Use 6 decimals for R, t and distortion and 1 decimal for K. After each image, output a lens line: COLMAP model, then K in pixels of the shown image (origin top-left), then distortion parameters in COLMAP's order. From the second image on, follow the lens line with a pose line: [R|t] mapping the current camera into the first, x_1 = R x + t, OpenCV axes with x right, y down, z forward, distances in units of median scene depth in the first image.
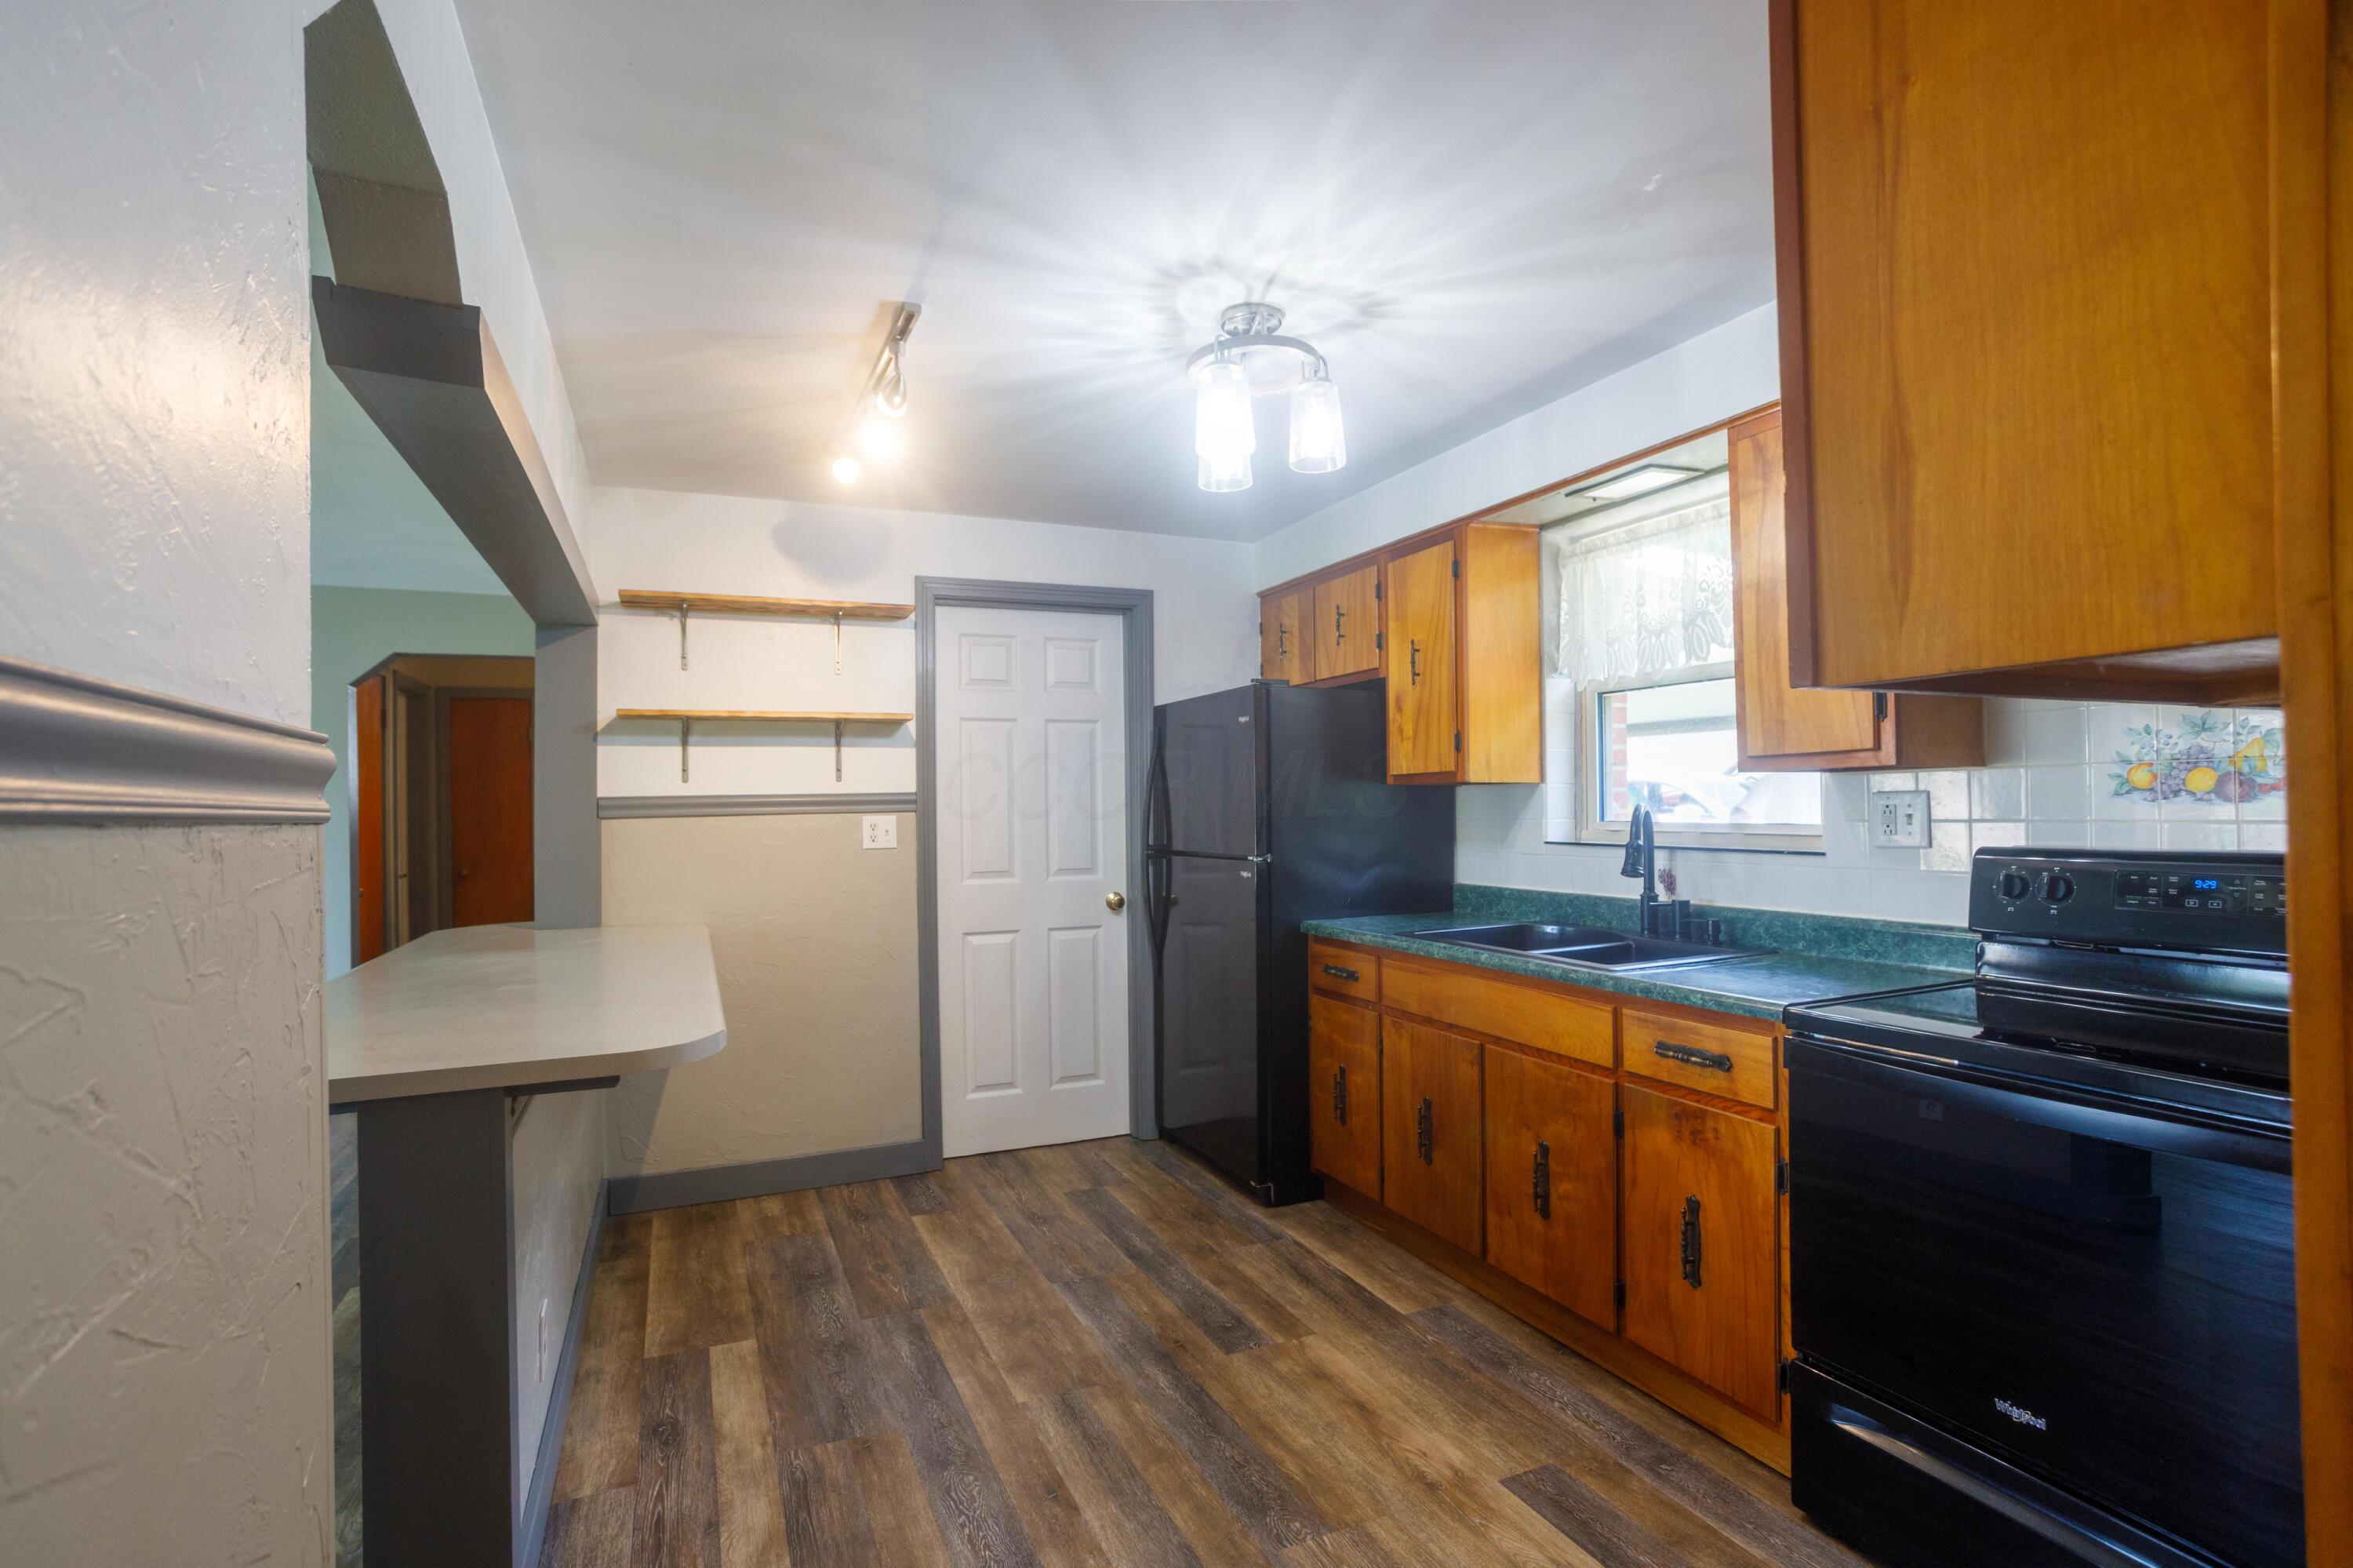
lens RADIAL K [[1131.6, 0, 1182.9], [0, 1131.6, 792.8], [0, 0, 1]] dist [-0.061486, 0.040251]
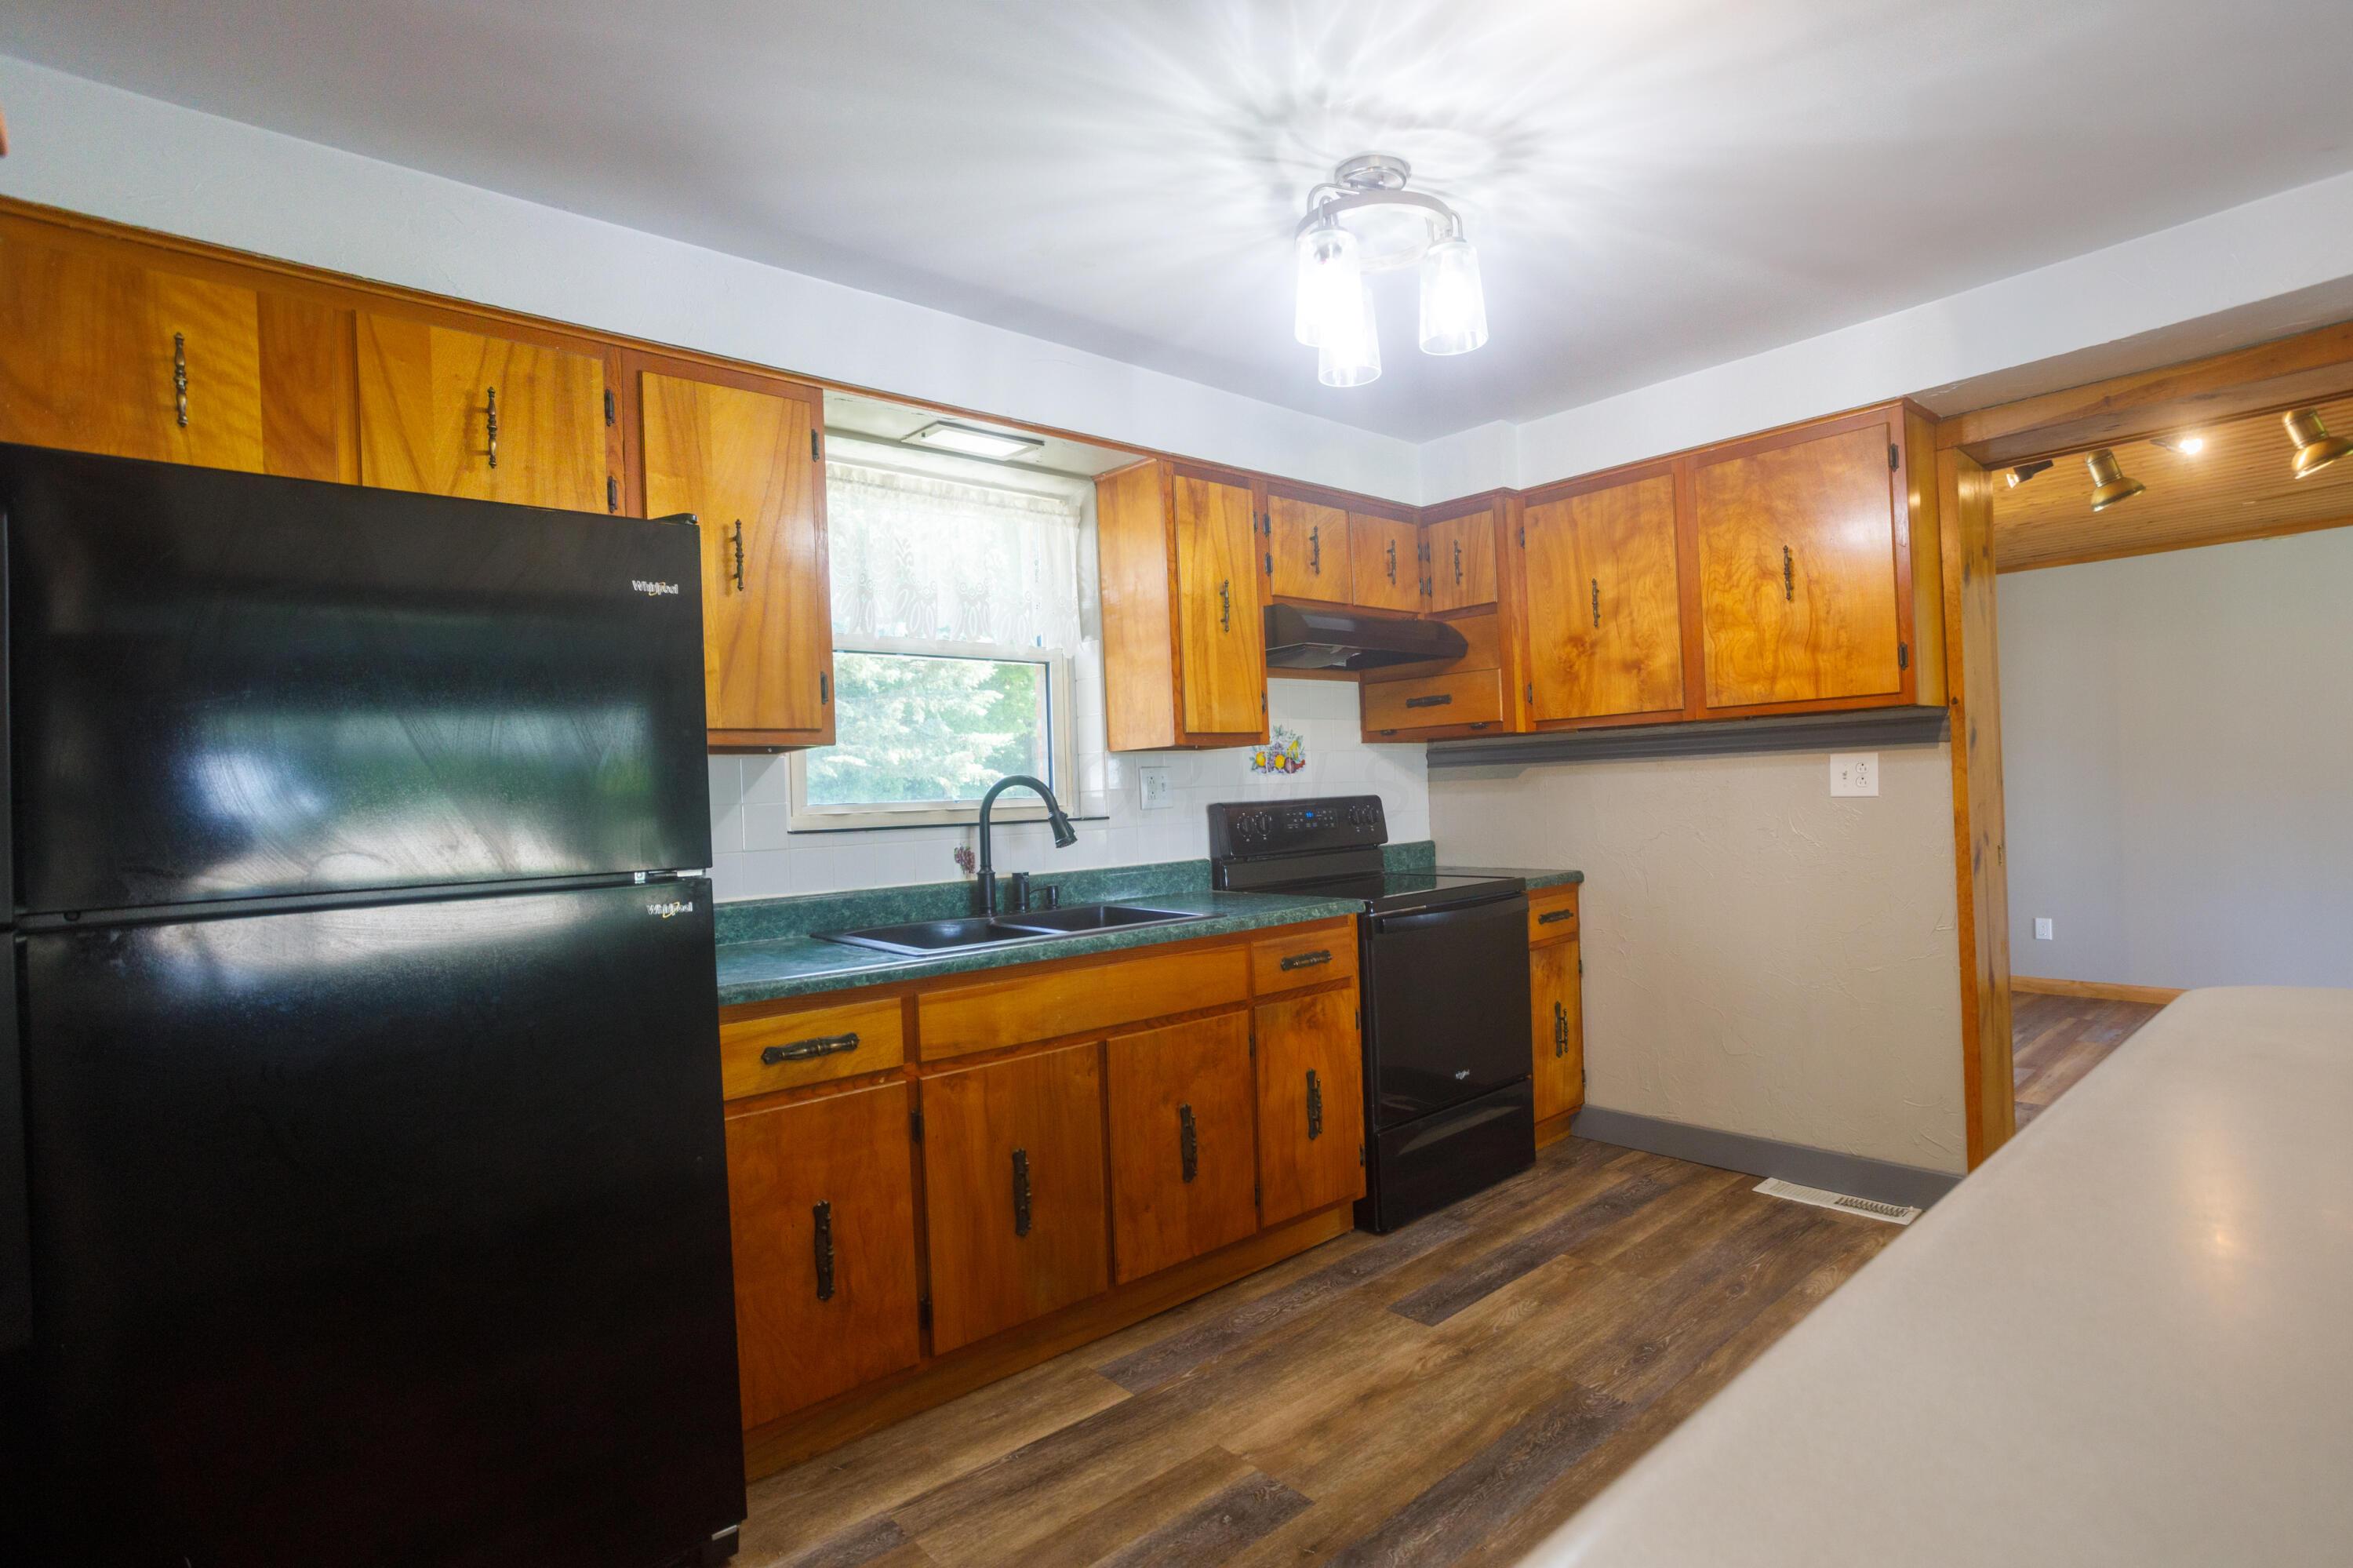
lens RADIAL K [[1131.6, 0, 1182.9], [0, 1131.6, 792.8], [0, 0, 1]] dist [-0.061486, 0.040251]
pose [[-0.288865, 0.027359, 0.956979, -0.588761], [0.033494, 0.999268, -0.018458, 0.048681], [-0.956784, 0.026721, -0.289570, 1.177499]]
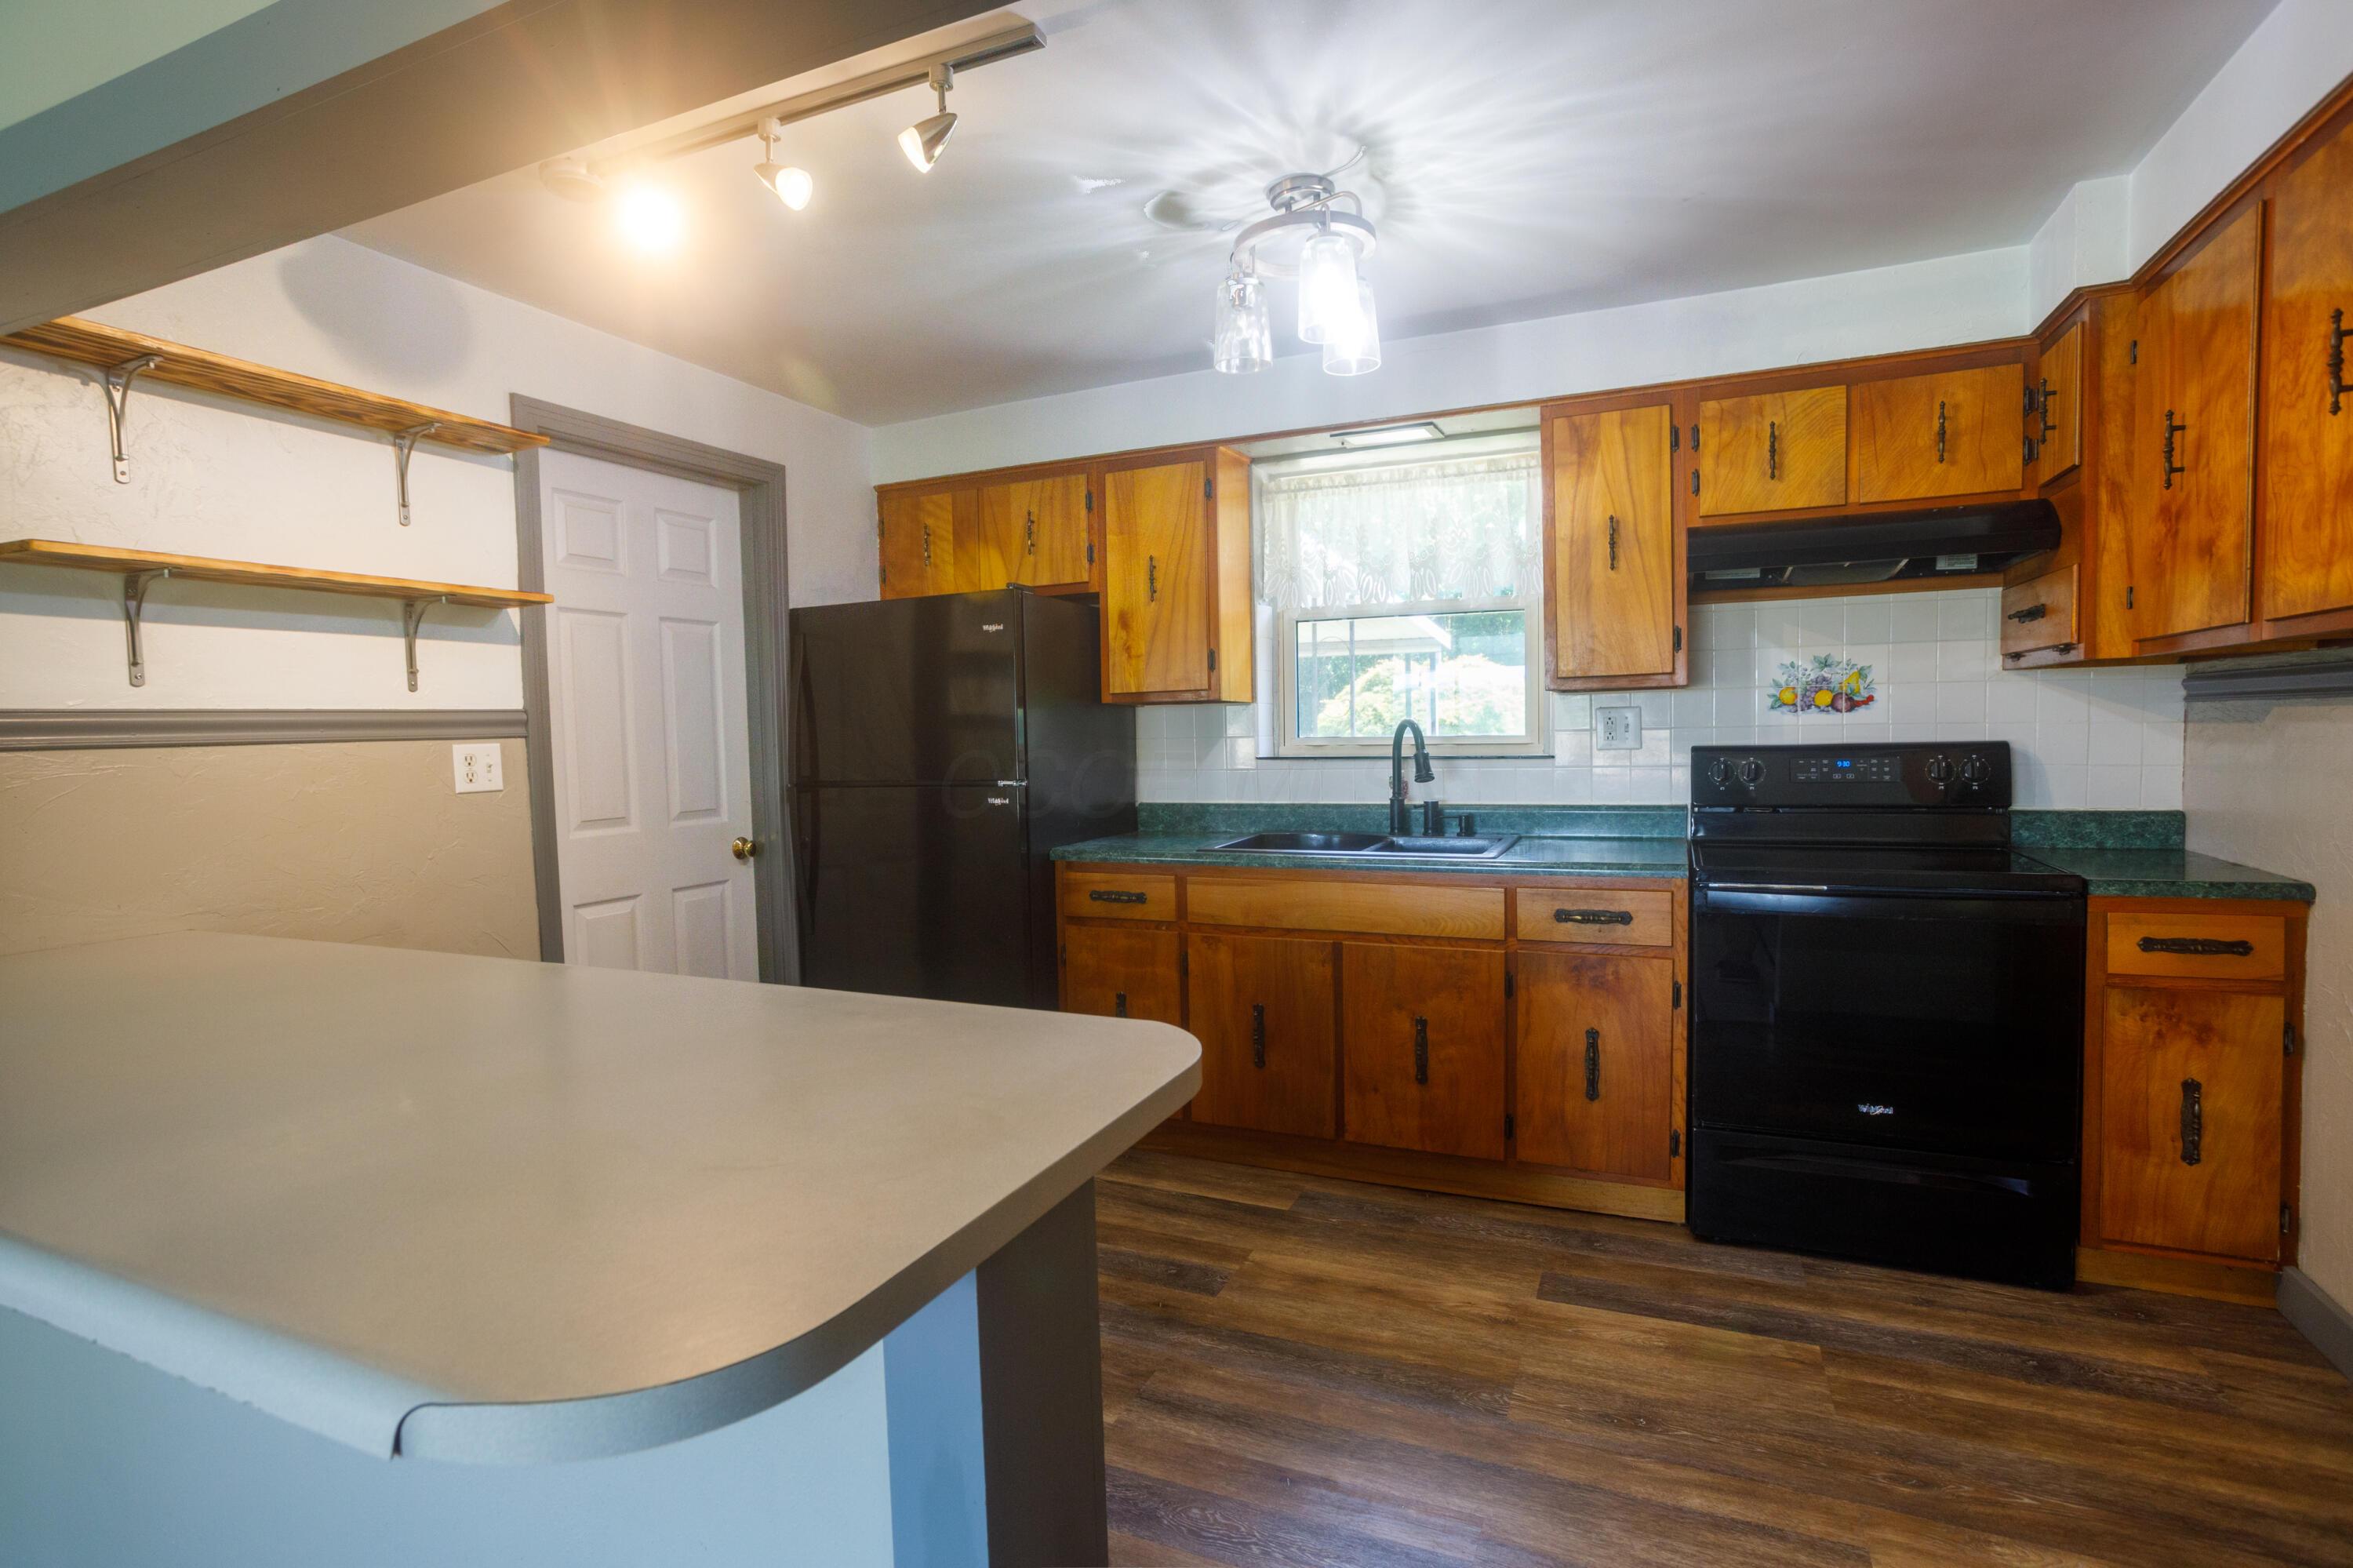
lens RADIAL K [[1131.6, 0, 1182.9], [0, 1131.6, 792.8], [0, 0, 1]] dist [-0.061486, 0.040251]
pose [[0.740004, -0.040233, 0.671398, -0.555515], [0.005109, 0.998517, 0.054204, 0.021954], [-0.672583, -0.036681, 0.739112, 0.304529]]
